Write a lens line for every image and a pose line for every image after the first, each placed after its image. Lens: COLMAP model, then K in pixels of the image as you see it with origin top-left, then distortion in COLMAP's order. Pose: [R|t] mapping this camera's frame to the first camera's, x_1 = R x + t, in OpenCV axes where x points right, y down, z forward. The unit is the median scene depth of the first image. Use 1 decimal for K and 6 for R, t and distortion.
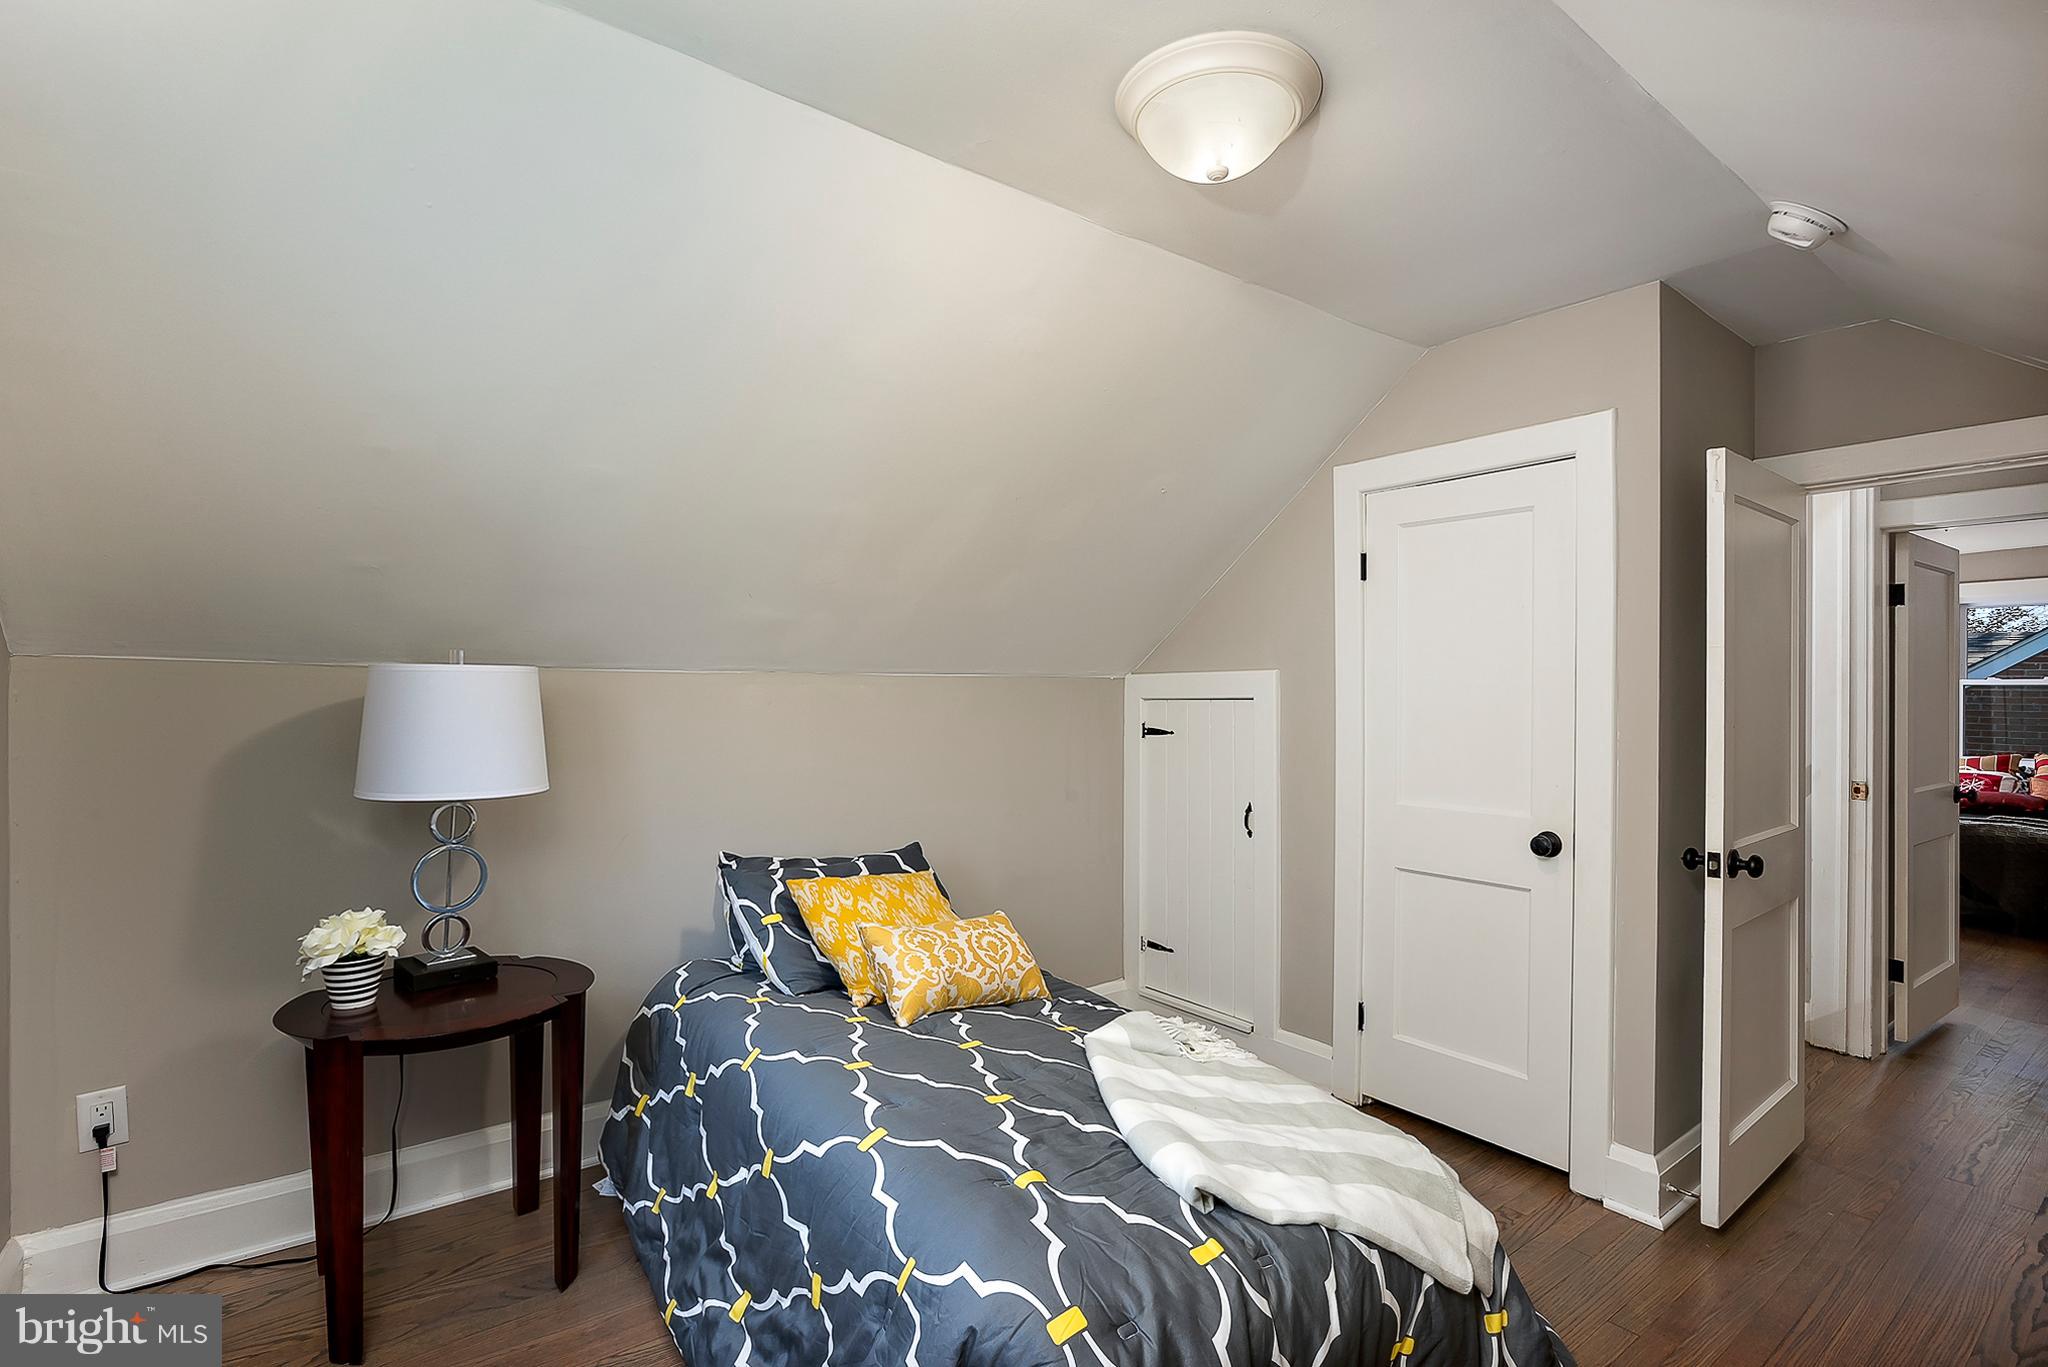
lens RADIAL K [[988.4, 0, 1026.6], [0, 988.4, 689.4], [0, 0, 1]] dist [-0.019167, 0.004892]
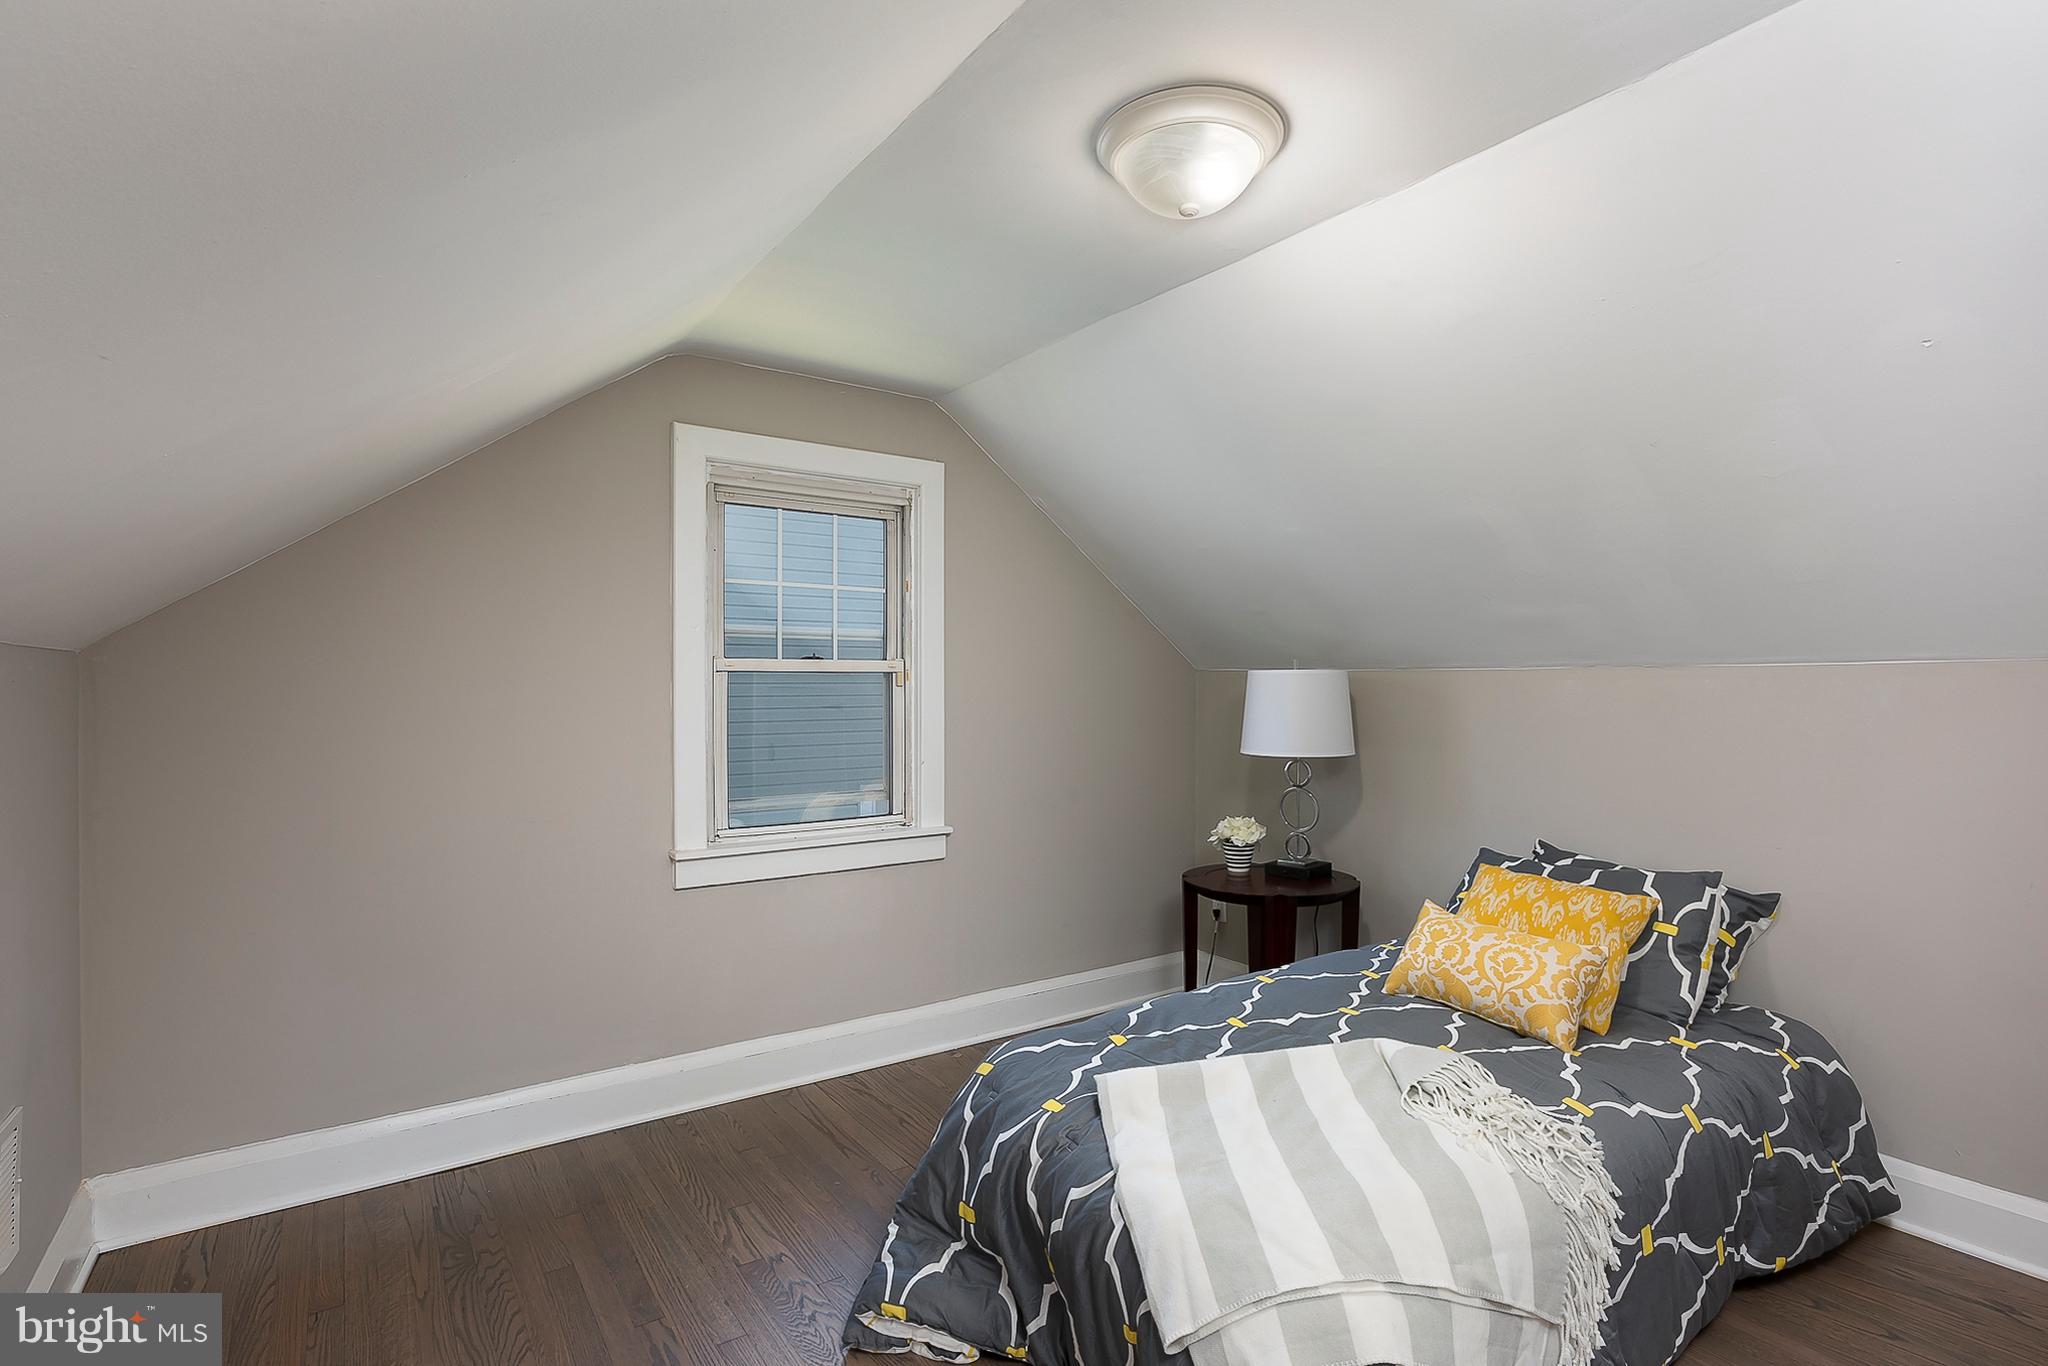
lens RADIAL K [[988.4, 0, 1026.5], [0, 988.4, 684.5], [0, 0, 1]] dist [-0.019167, 0.004892]
pose [[-0.035886, -0.009409, -0.999312, 0.918241], [0.006052, 0.999935, -0.009632, 0.009692], [0.999338, -0.006393, -0.035827, 0.608755]]
